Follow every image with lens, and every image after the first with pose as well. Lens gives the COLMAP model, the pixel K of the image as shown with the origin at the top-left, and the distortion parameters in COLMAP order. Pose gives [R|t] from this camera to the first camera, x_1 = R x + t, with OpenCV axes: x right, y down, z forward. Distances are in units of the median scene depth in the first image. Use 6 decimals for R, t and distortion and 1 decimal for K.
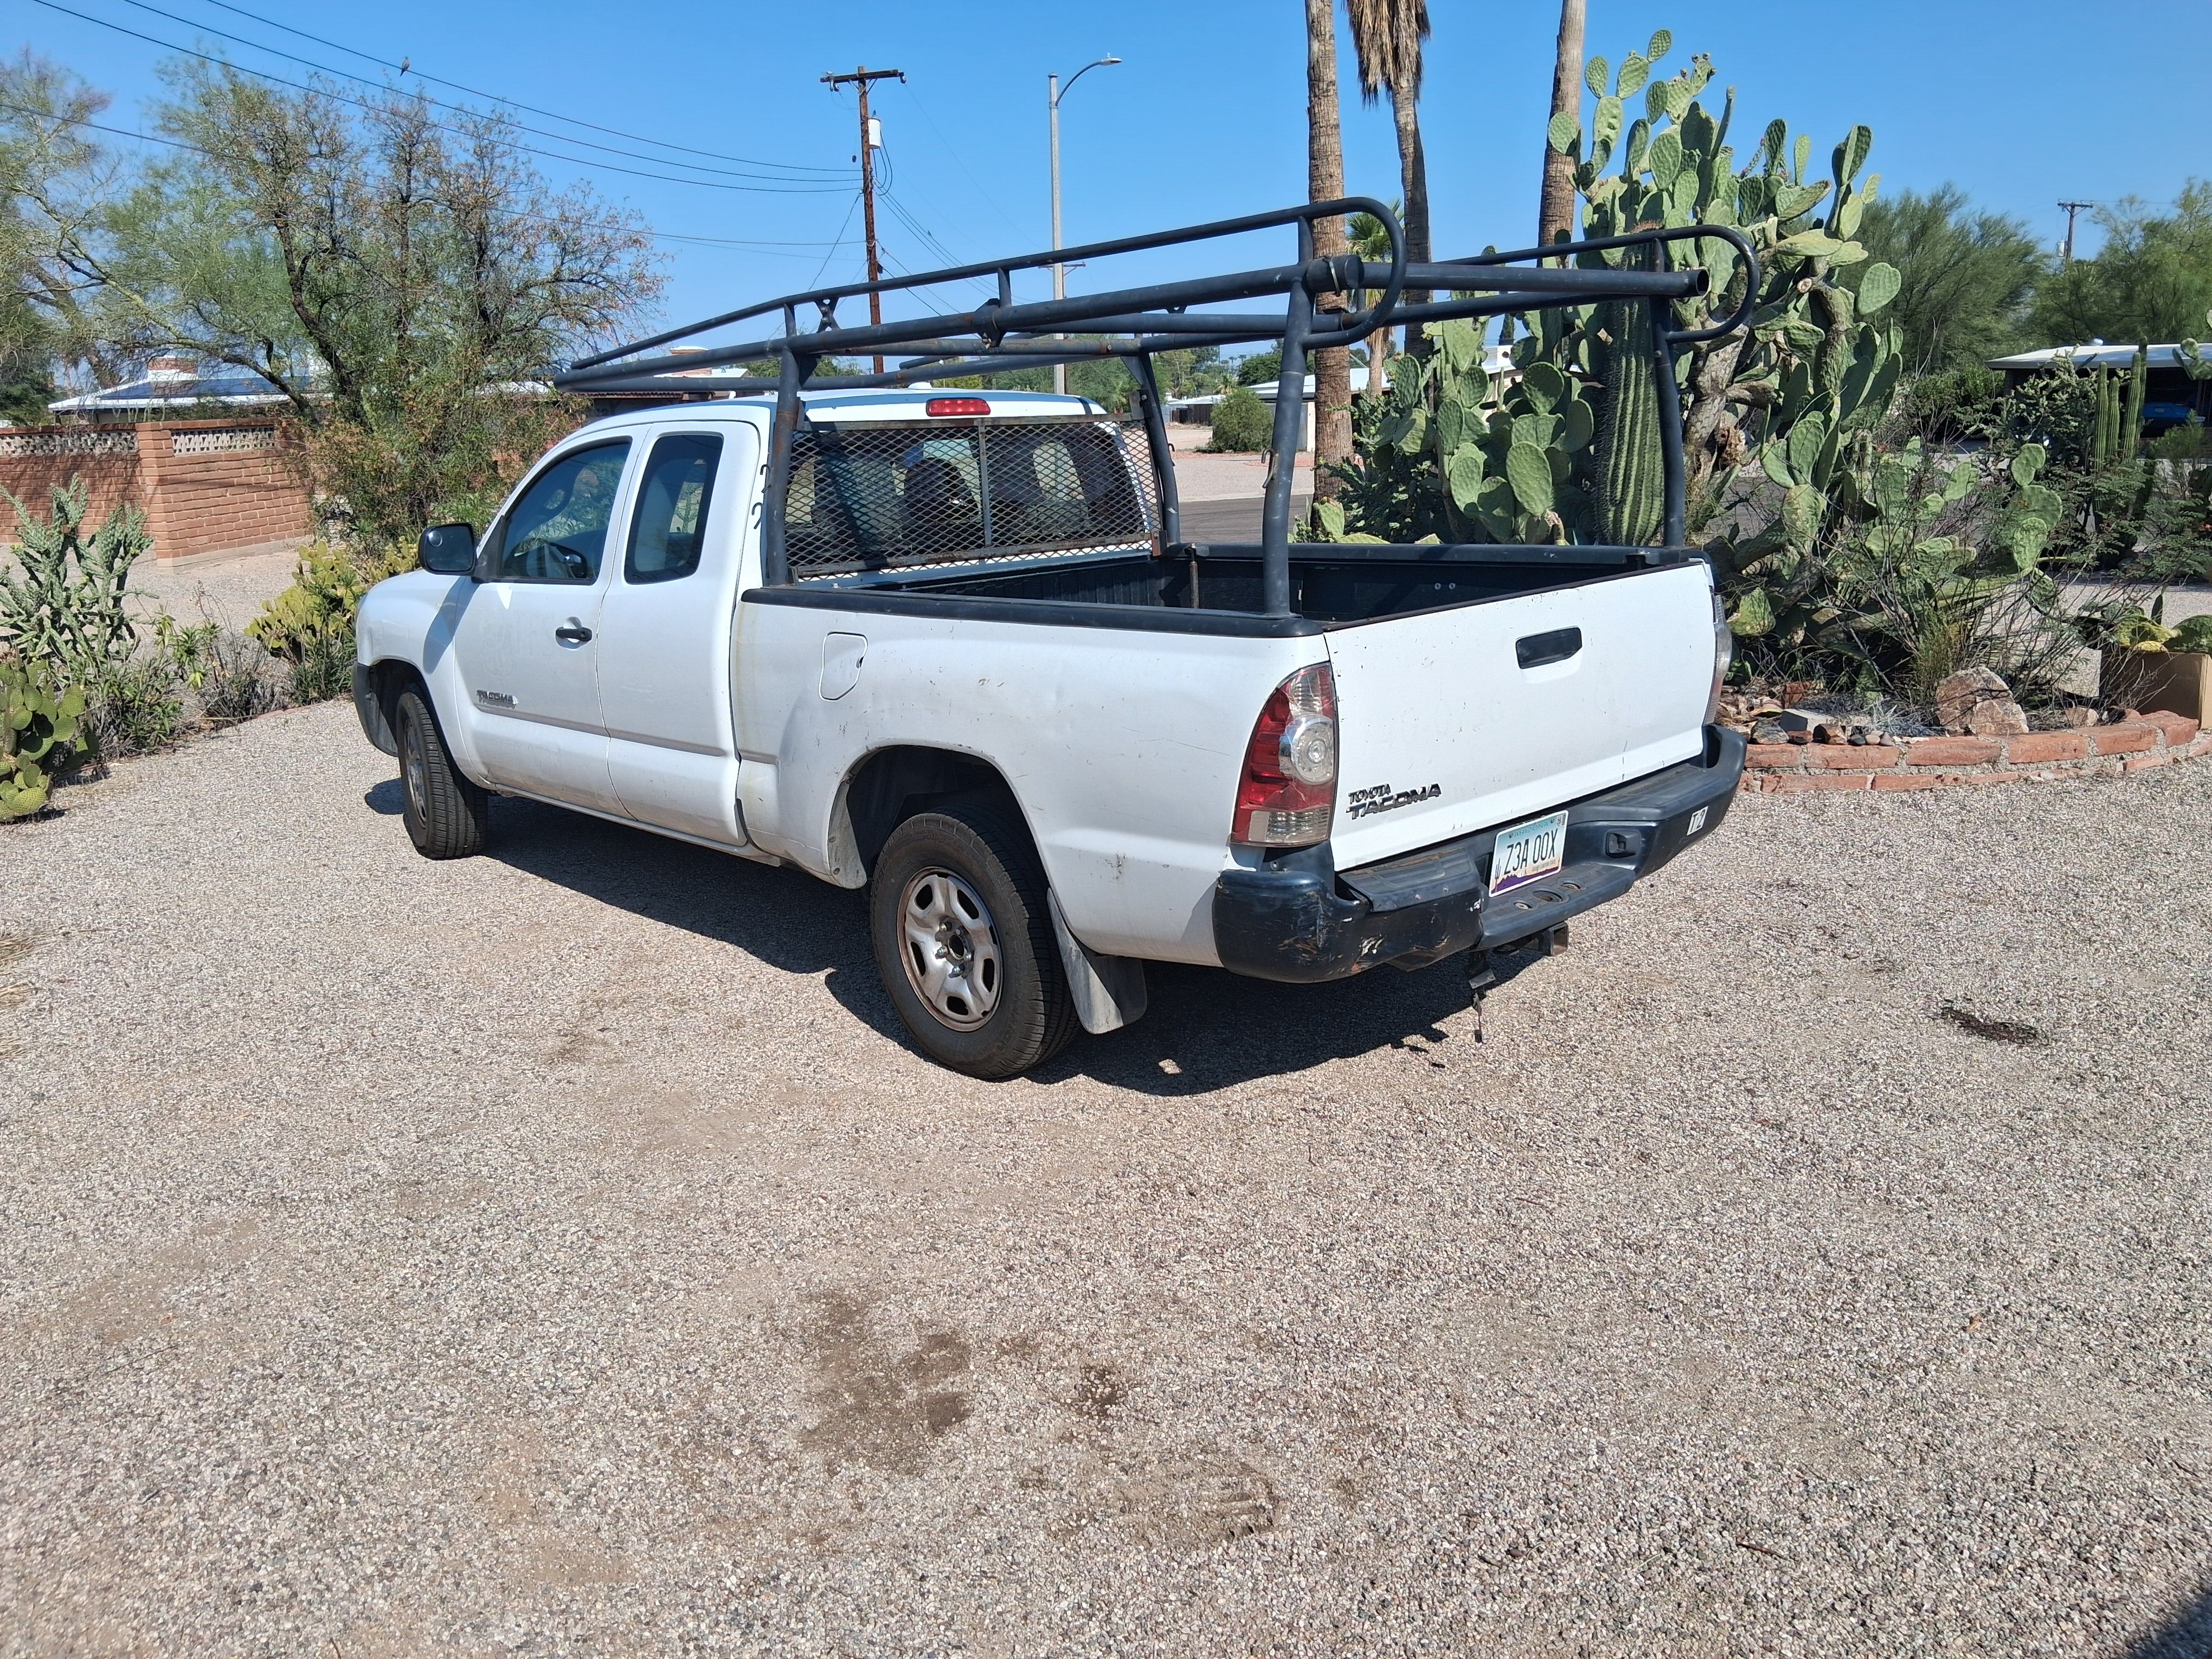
lens RADIAL K [[1704.4, 0, 1113.8], [0, 1704.4, 792.0], [0, 0, 1]] dist [0.095071, -0.174831]
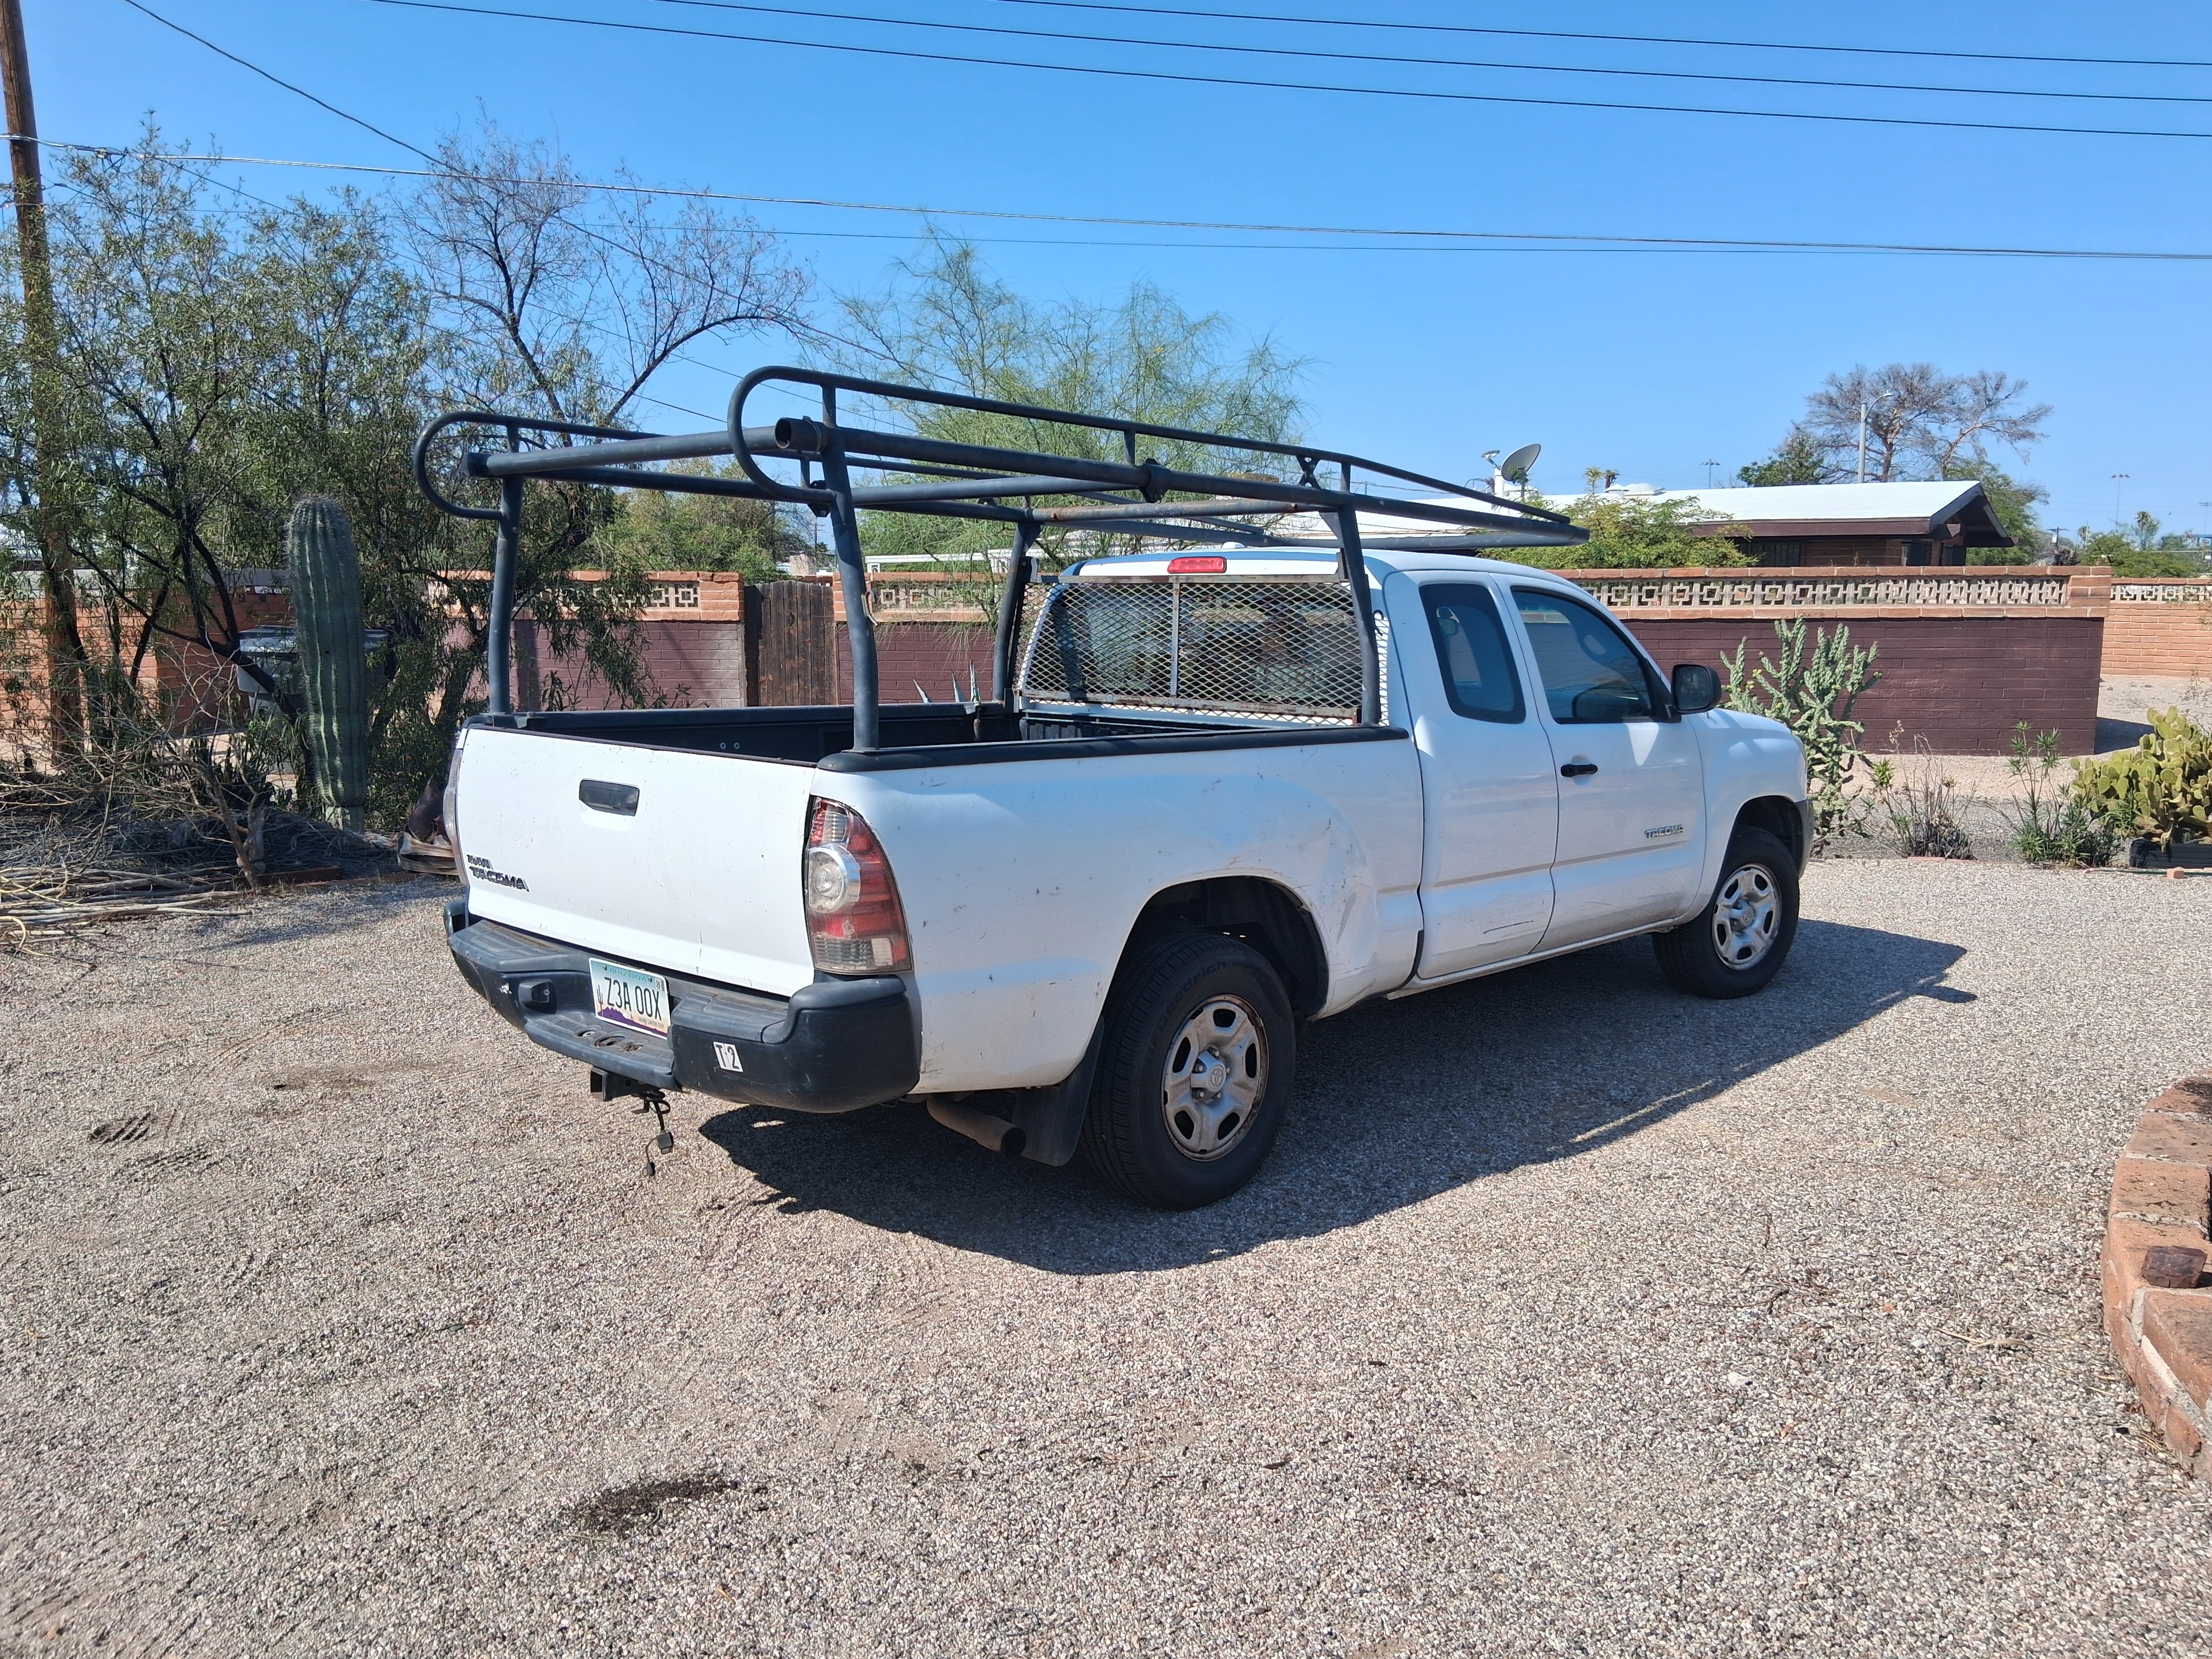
lens RADIAL K [[1676.4, 0, 1110.1], [0, 1676.4, 799.4], [0, 0, 1]] dist [0.125934, -0.230821]
pose [[0.061837, 0.151531, -0.986516, 0.992132], [-0.224902, 0.965103, 0.134145, -0.223373], [0.972417, 0.213574, 0.093758, 0.928644]]
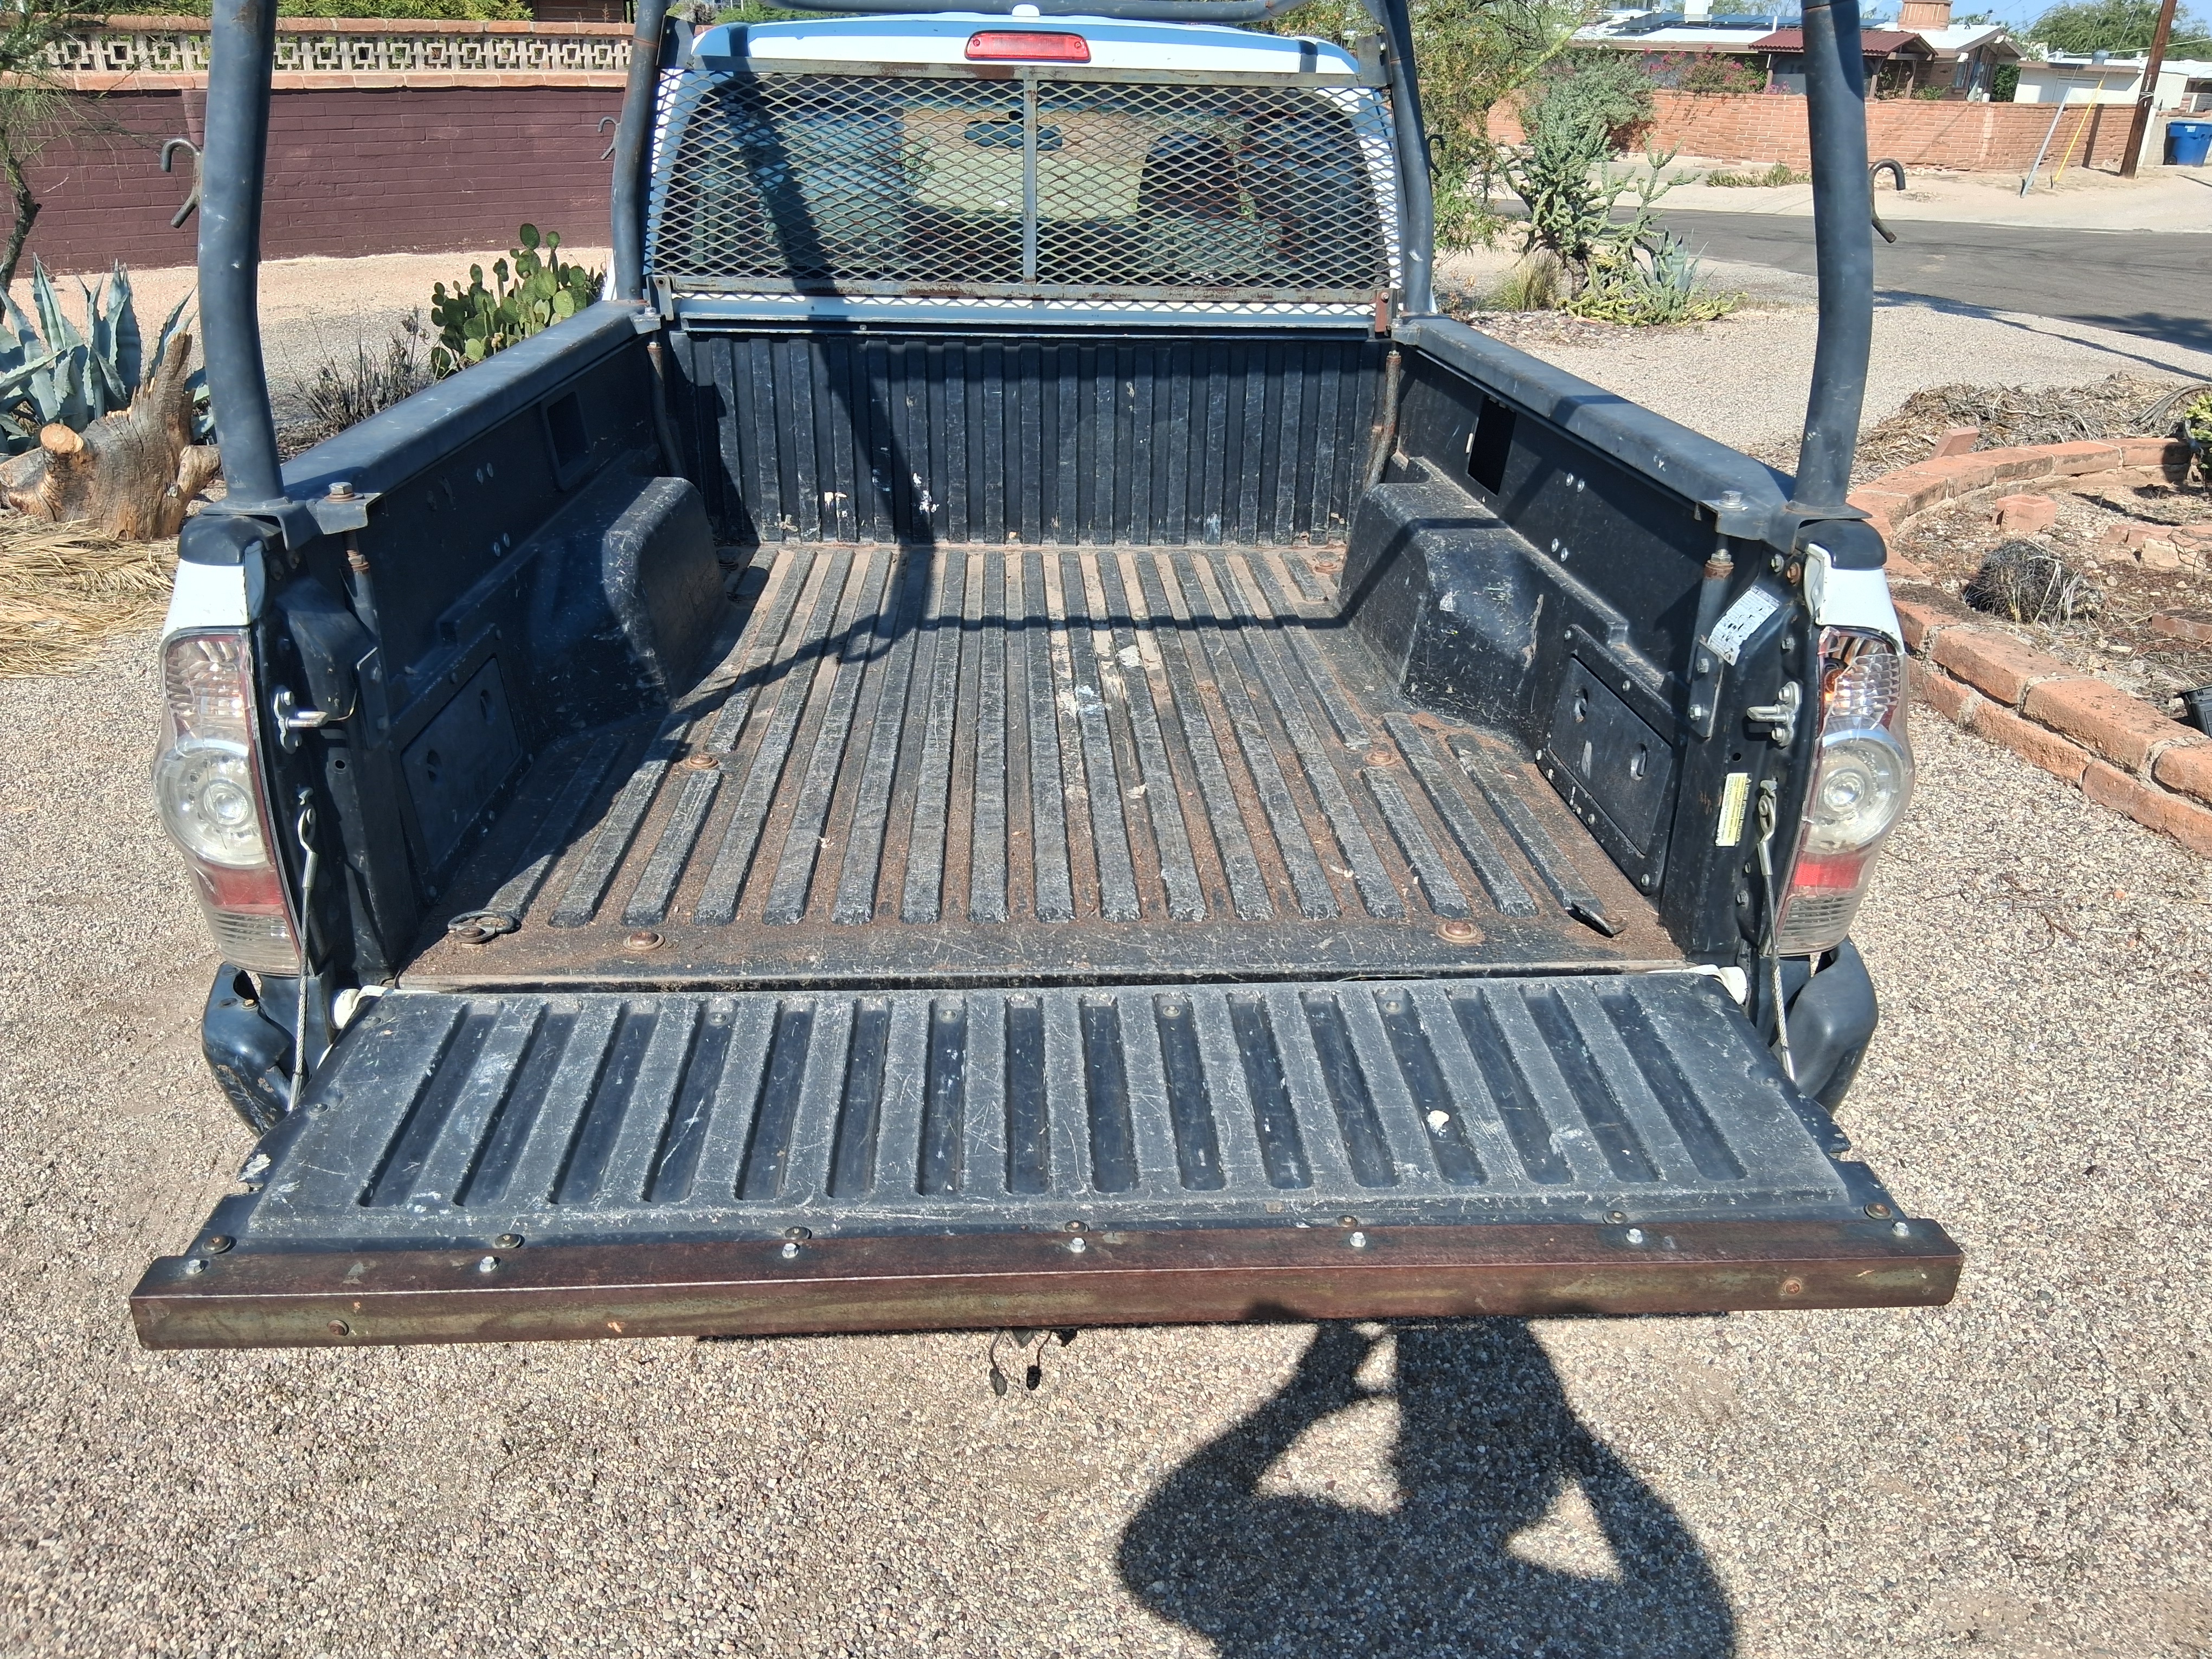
lens RADIAL K [[1691.3, 0, 1111.1], [0, 1691.3, 823.0], [0, 0, 1]] dist [0.091325, -0.162338]
pose [[0.768631, 0.303657, -0.563027, 0.394842], [-0.185798, 0.948183, 0.257736, -0.128009], [0.612116, -0.093494, 0.785221, 0.522450]]
